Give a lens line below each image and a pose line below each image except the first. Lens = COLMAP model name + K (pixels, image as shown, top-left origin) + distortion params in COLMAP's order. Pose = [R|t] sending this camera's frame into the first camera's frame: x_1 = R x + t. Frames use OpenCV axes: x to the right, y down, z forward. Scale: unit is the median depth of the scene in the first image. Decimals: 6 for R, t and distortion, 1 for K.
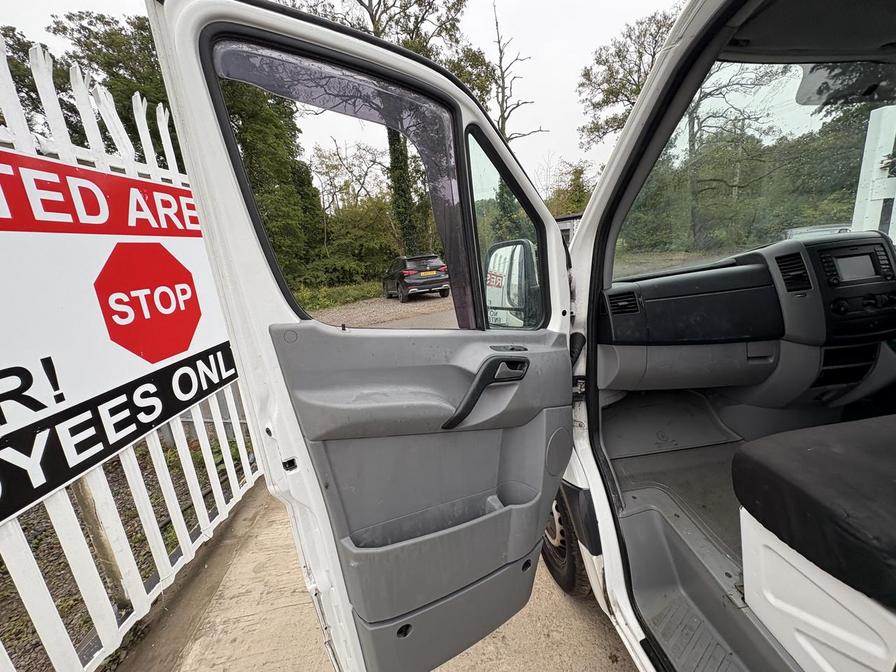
lens RADIAL K [[356.0, 0, 447.3], [0, 356.0, 335.8], [0, 0, 1]] dist [0.002517, -0.001172]
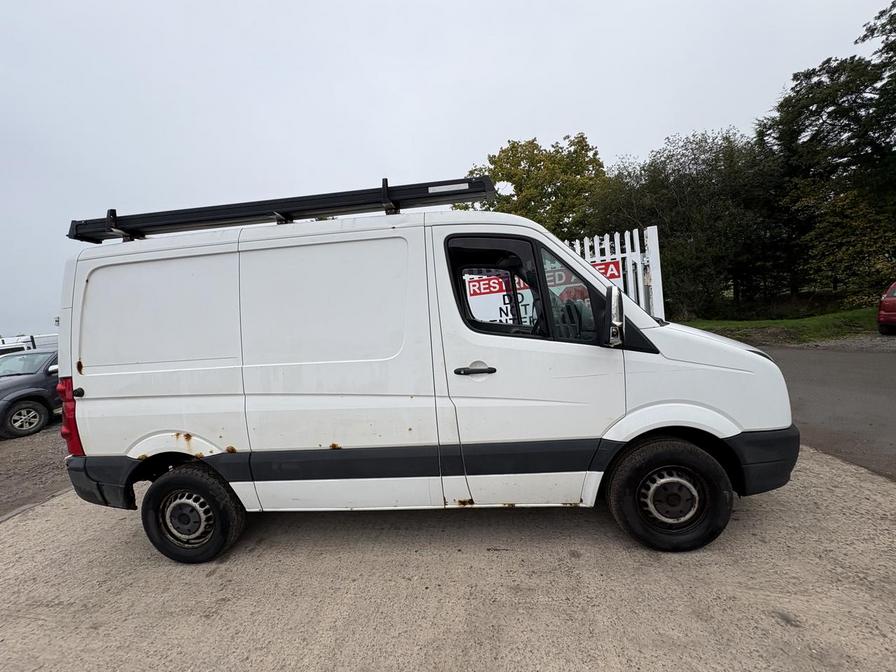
lens RADIAL K [[356.0, 0, 446.2], [0, 356.0, 336.0], [0, 0, 1]] dist [0.002517, -0.001172]
pose [[-0.193766, 0.180143, -0.964367, 0.257565], [-0.109626, 0.972864, 0.203757, -0.034800], [0.974904, 0.145201, -0.168760, 0.046650]]
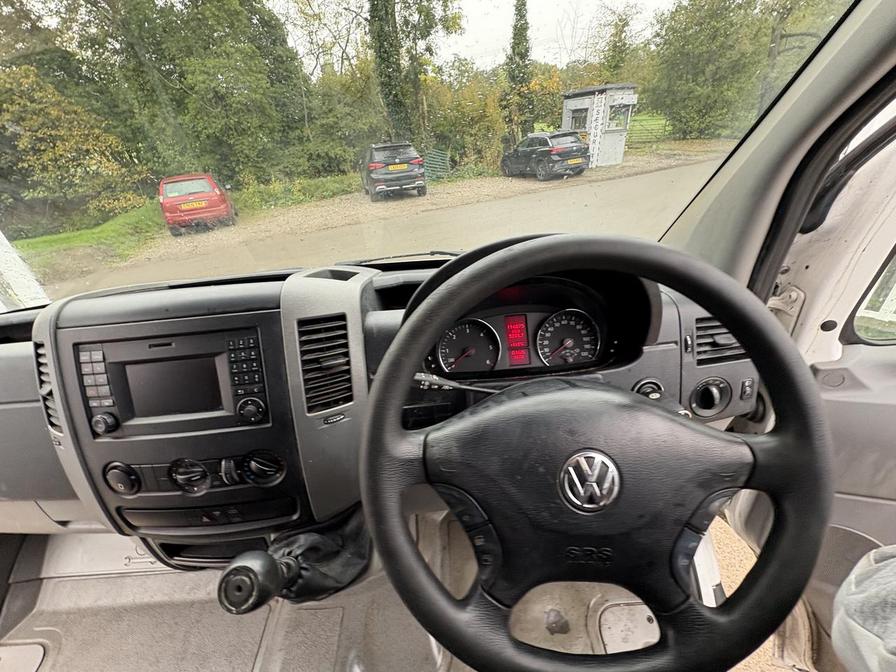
lens RADIAL K [[356.0, 0, 448.0], [0, 356.0, 335.9], [0, 0, 1]] dist [0.002517, -0.001172]
pose [[0.996090, 0.055009, -0.069122, 0.101342], [-0.032692, 0.956451, 0.290055, -0.025842], [0.082068, -0.286661, 0.954510, 0.043930]]
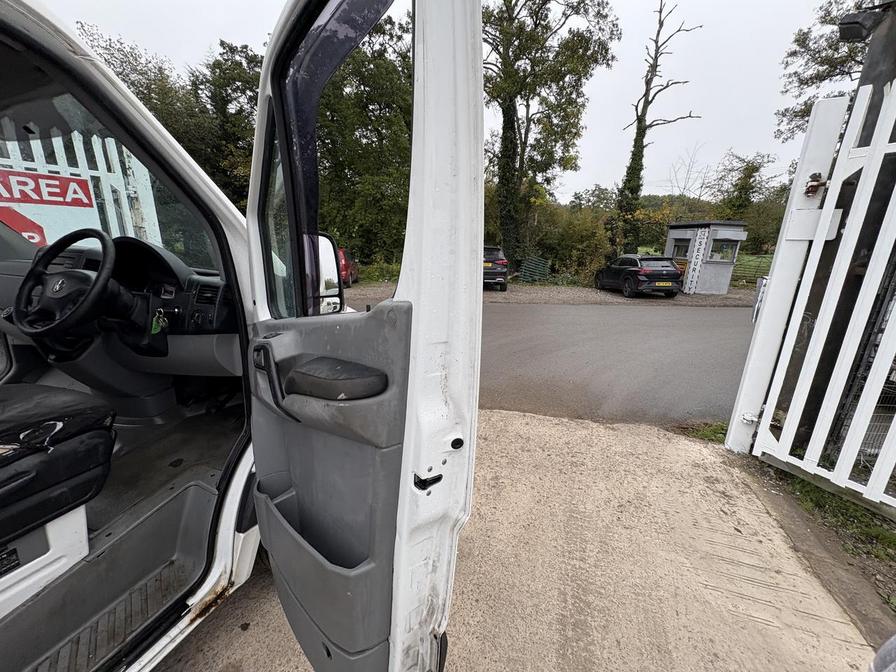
lens RADIAL K [[356.0, 0, 449.4], [0, 356.0, 334.3], [0, 0, 1]] dist [0.002517, -0.001172]
pose [[0.894970, 0.226284, -0.384479, 0.195808], [-0.214234, 0.973935, 0.074523, -0.025529], [0.391321, 0.015672, 0.920121, 0.028091]]
